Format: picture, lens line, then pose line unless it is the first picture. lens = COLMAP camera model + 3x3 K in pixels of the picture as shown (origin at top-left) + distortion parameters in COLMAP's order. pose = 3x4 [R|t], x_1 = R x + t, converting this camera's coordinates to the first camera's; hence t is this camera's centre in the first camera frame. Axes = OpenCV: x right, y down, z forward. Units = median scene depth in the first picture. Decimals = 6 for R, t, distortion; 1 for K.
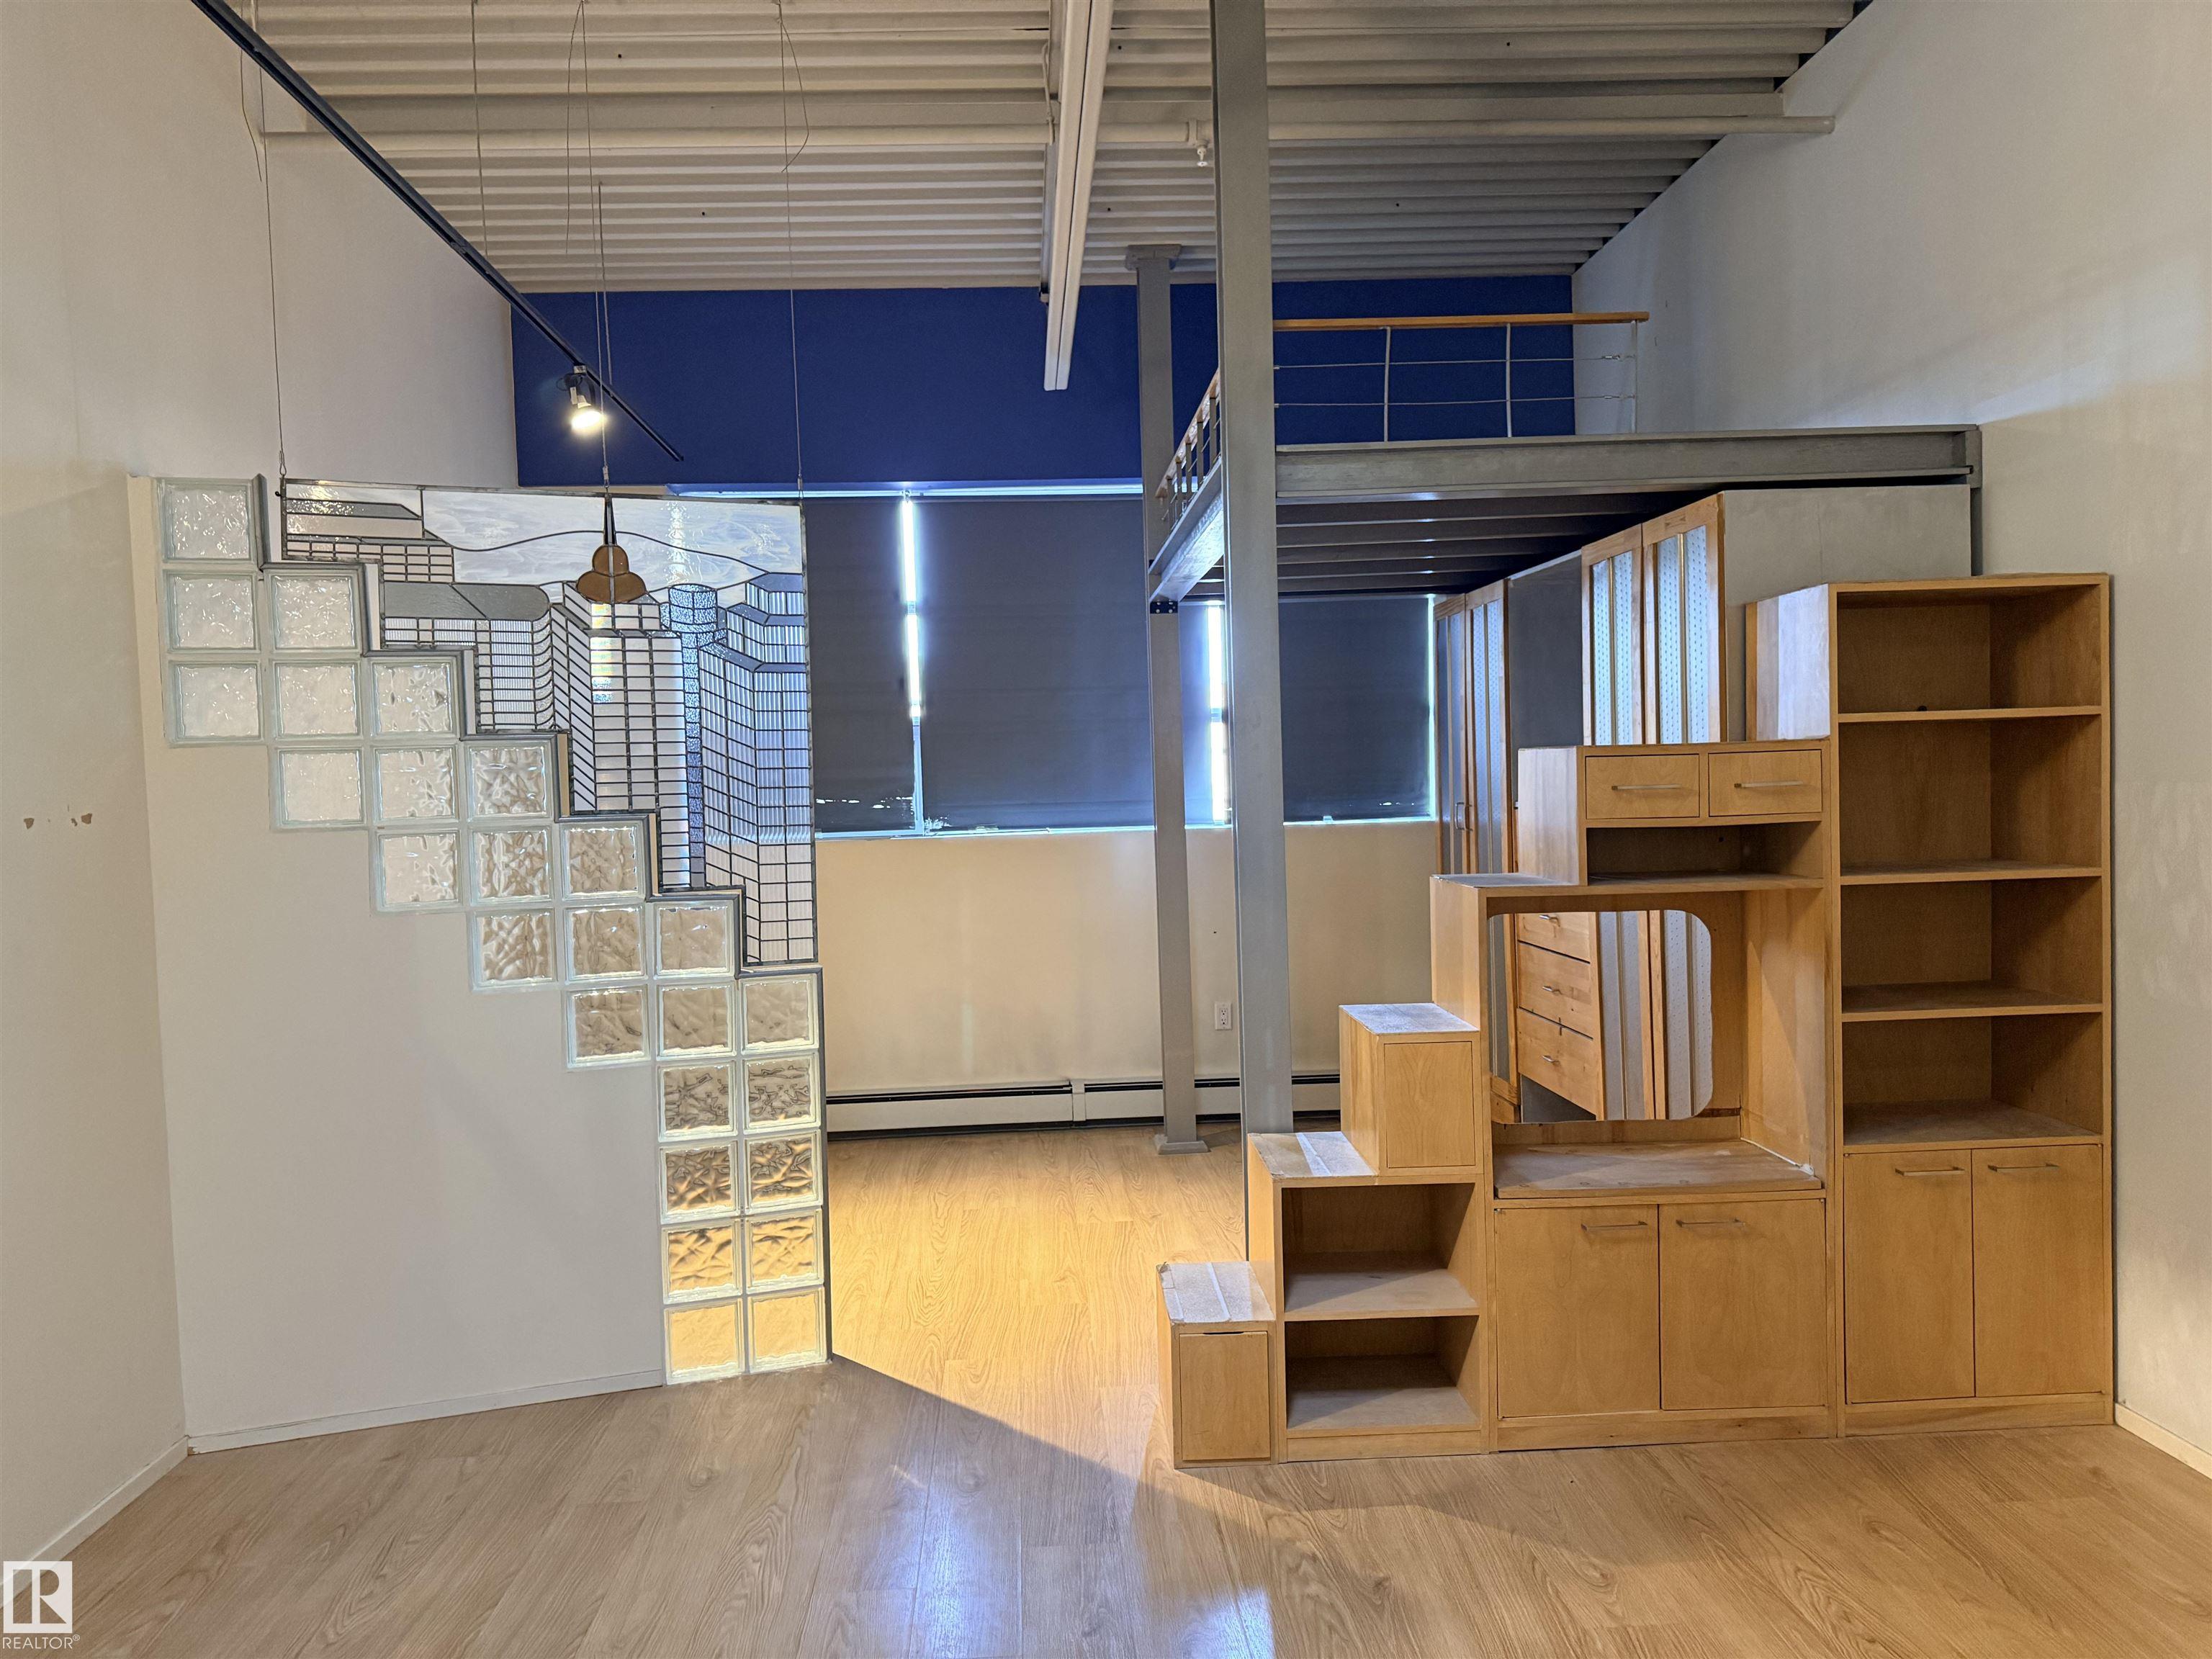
lens RADIAL K [[1569.2, 0, 1106.0], [0, 1569.2, 829.5], [0, 0, 1]] dist [0.103234, -0.147130]
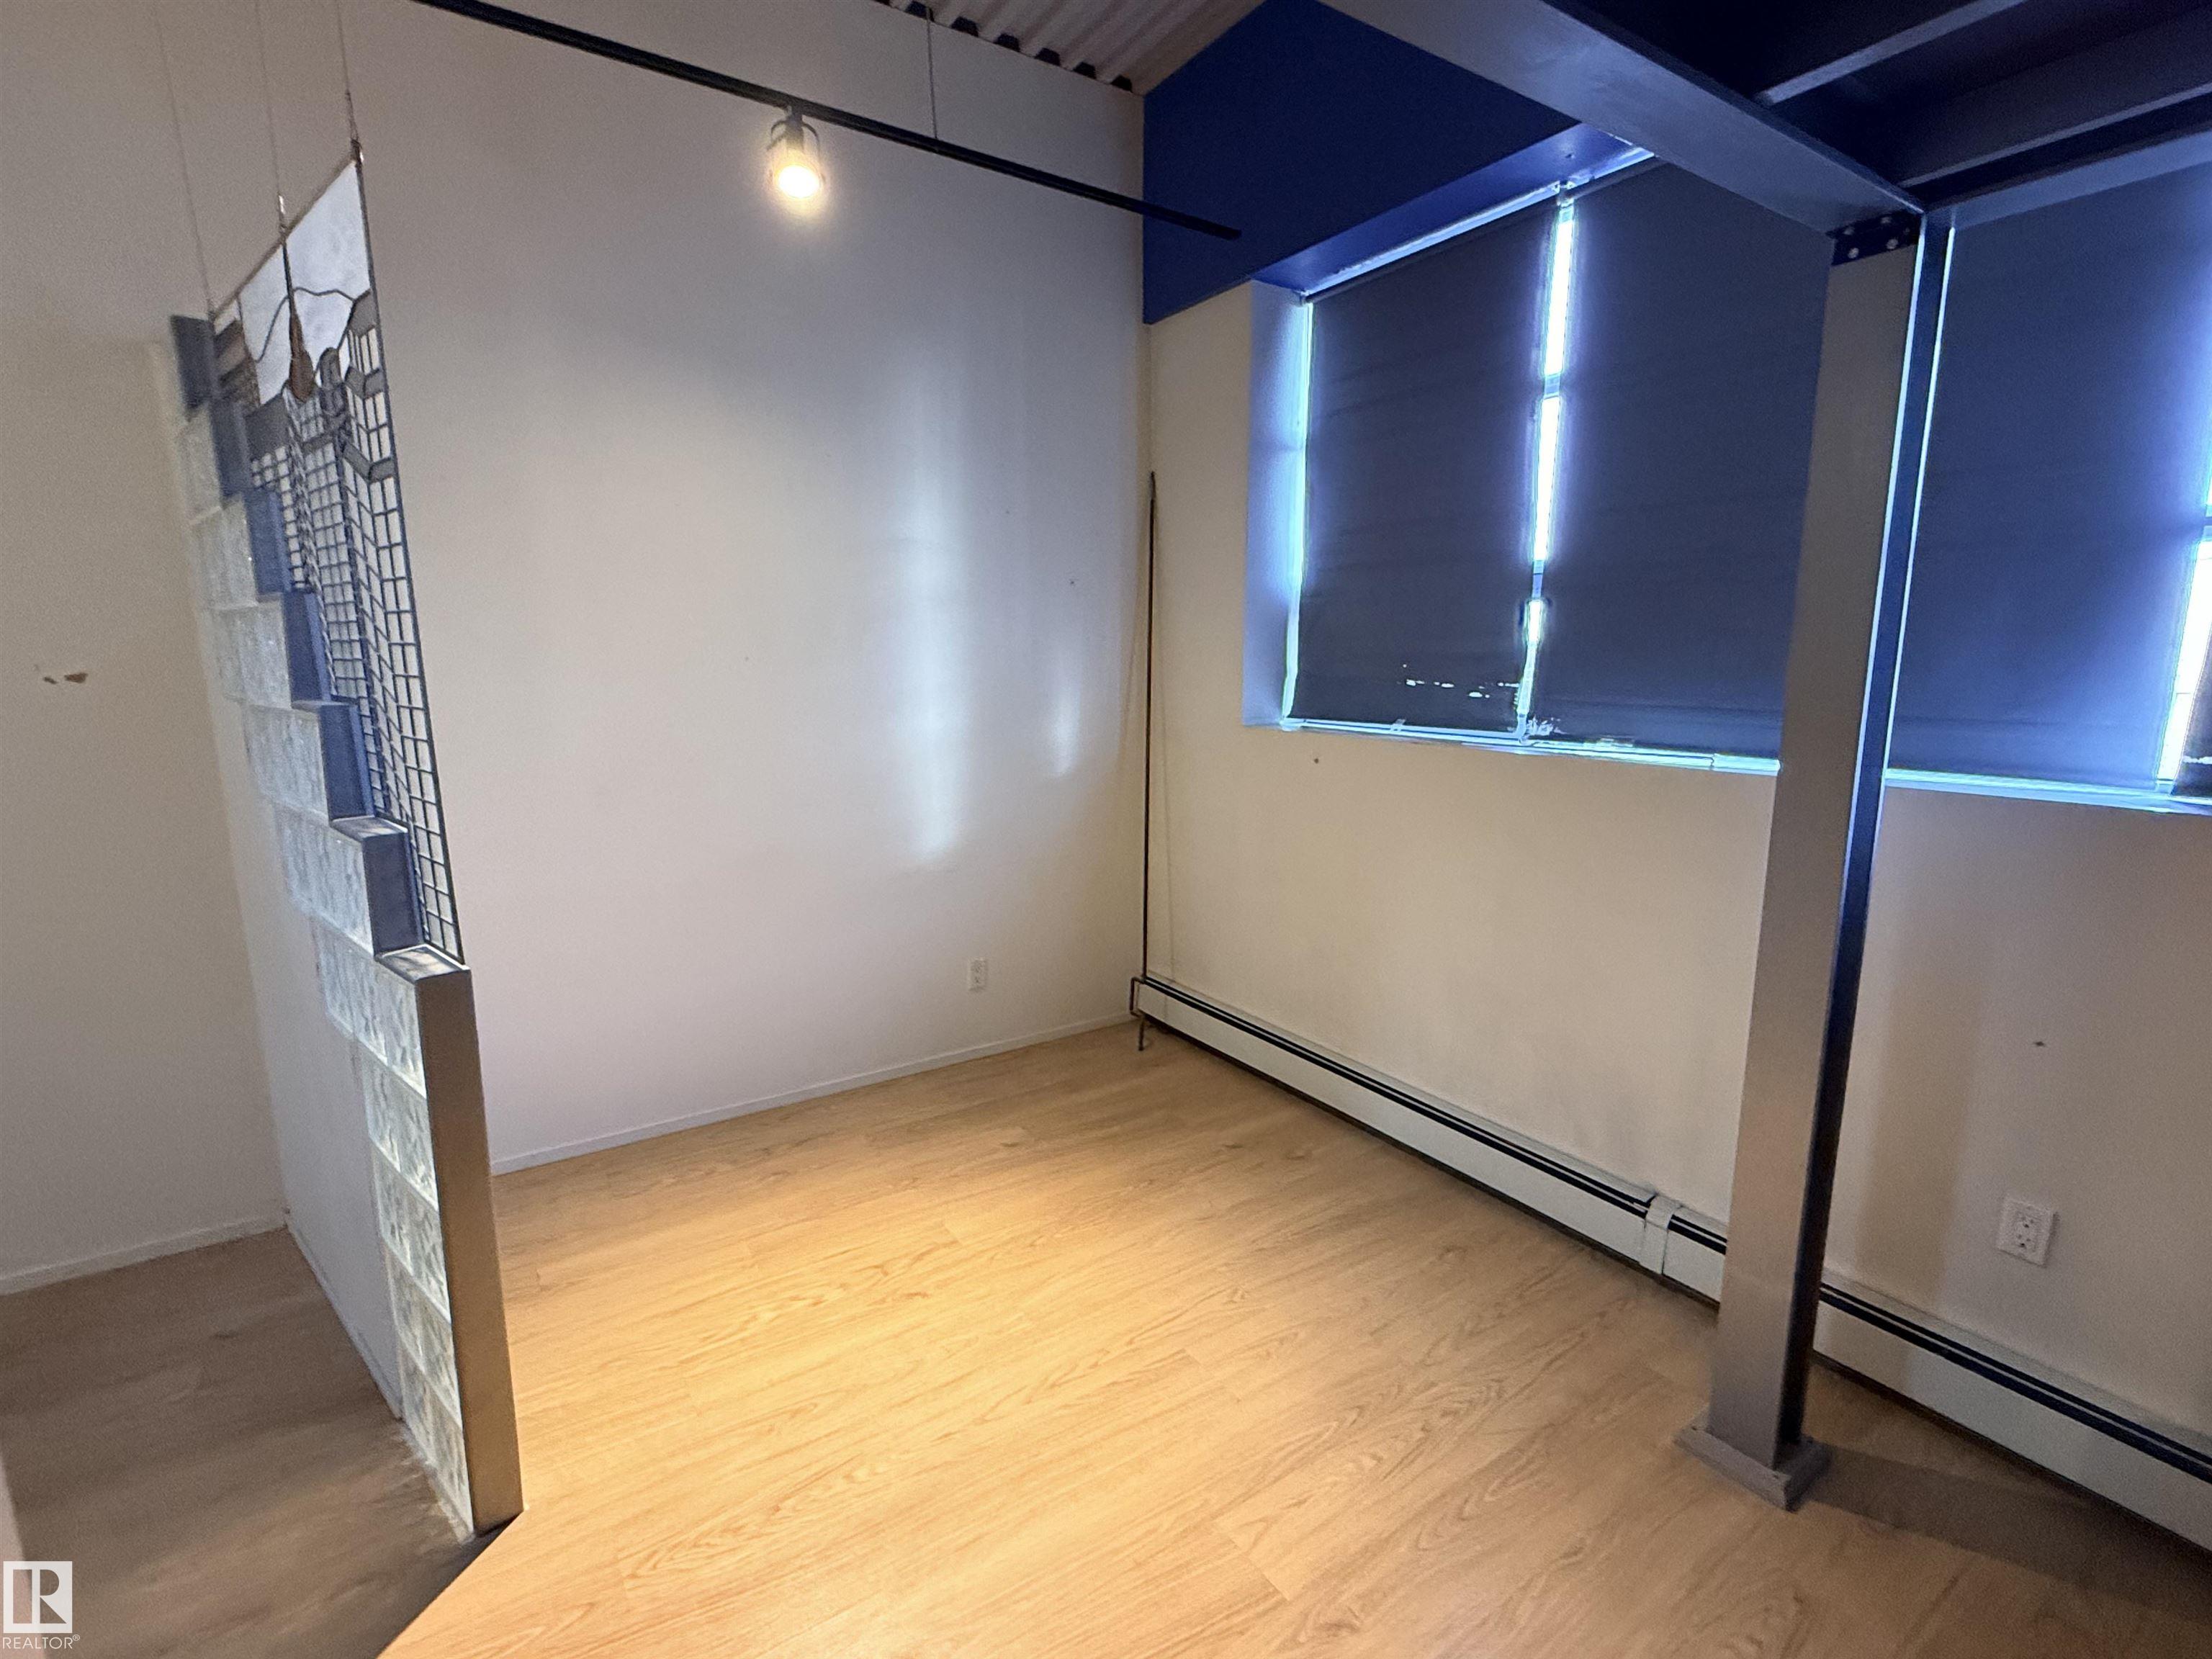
lens RADIAL K [[1013.3, 0, 1092.0], [0, 1013.3, 826.2], [0, 0, 1]] dist [-0.001283, -0.000097]
pose [[0.496186, 0.176121, -0.850165, 0.280675], [-0.042604, 0.982969, 0.178768, -0.052564], [0.867170, -0.052482, 0.495239, 1.081788]]
